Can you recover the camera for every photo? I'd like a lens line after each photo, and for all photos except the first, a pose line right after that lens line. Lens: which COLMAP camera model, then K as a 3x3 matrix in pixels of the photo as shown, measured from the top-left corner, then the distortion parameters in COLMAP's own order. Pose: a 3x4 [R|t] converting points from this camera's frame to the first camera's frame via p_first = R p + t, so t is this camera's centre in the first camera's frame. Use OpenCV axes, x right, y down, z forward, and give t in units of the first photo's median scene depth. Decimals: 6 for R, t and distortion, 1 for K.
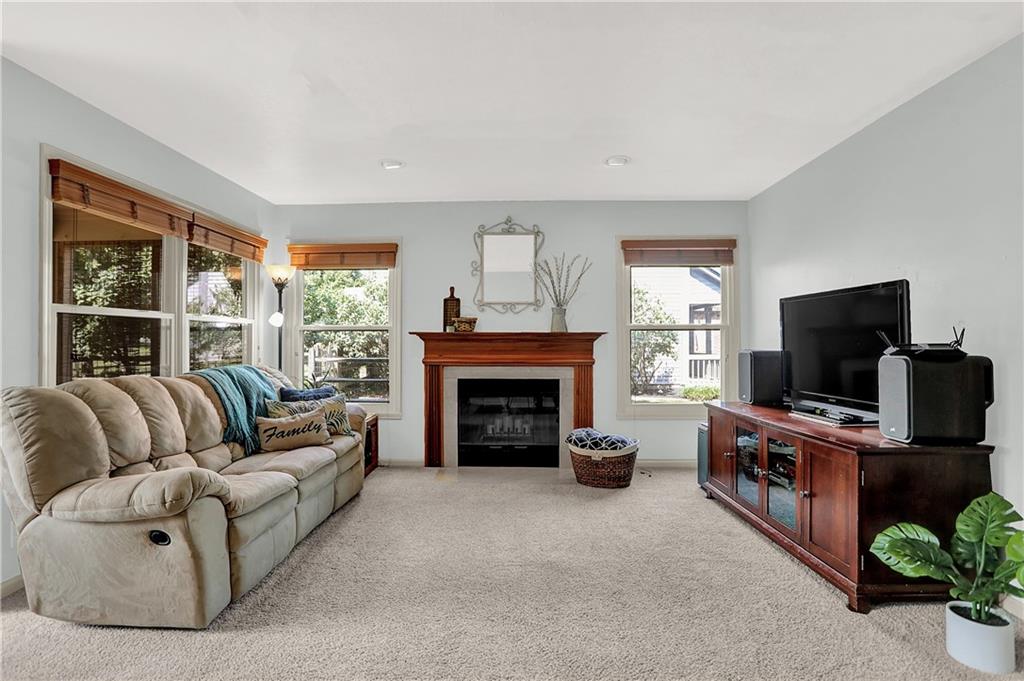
lens RADIAL K [[521.2, 0, 492.0], [0, 521.2, 339.5], [0, 0, 1]] dist [-0.074239, 0.032317]
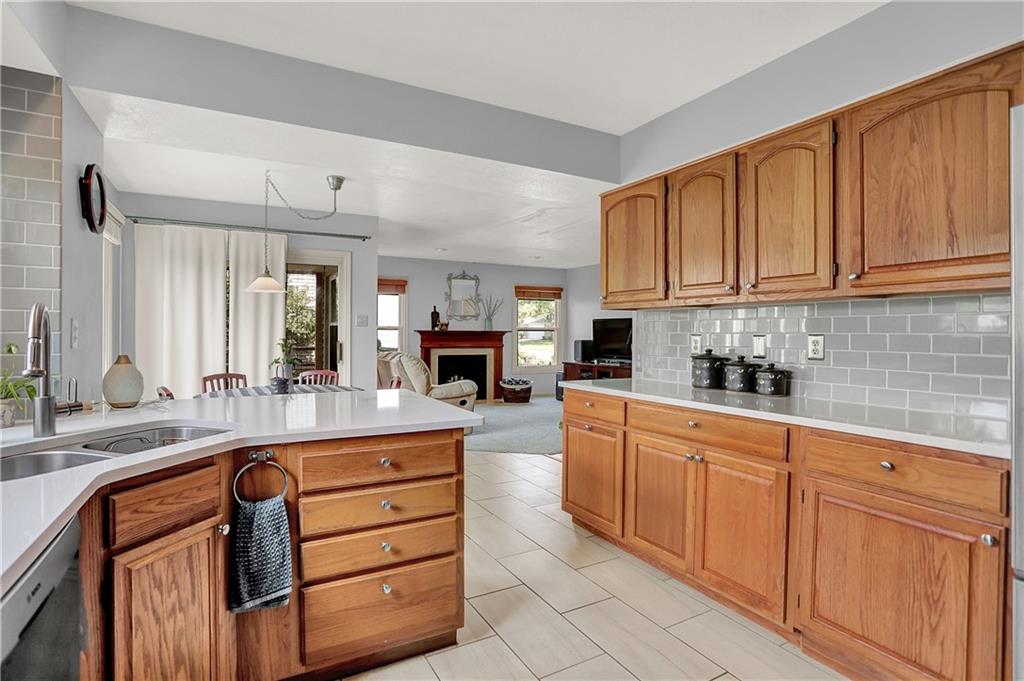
lens RADIAL K [[509.3, 0, 506.5], [0, 509.3, 334.2], [0, 0, 1]] dist [-0.070780, 0.031890]
pose [[0.852879, 0.003147, 0.522099, -0.831467], [-0.006190, 0.999972, 0.004085, -0.009687], [-0.522072, -0.006716, 0.852875, -0.695569]]
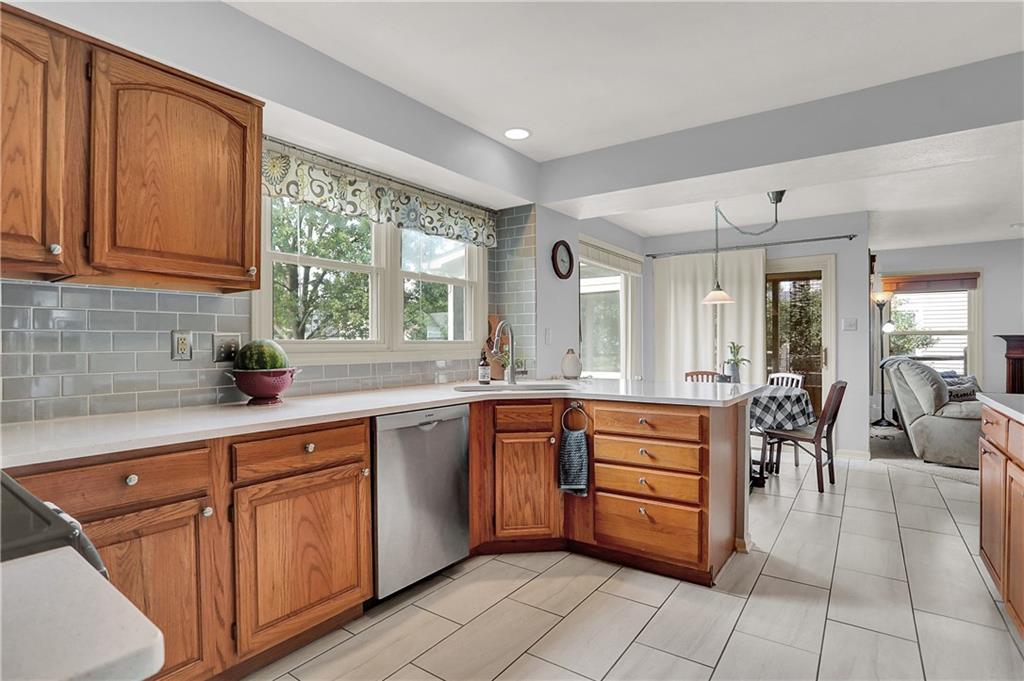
lens RADIAL K [[512.0, 0, 491.3], [0, 512.0, 343.7], [0, 0, 1]] dist [-0.071249, 0.022183]
pose [[0.827485, 0.000736, -0.561488, -0.553556], [0.001674, 0.999991, 0.003778, 0.001883], [0.561486, -0.004066, 0.827476, -0.859572]]
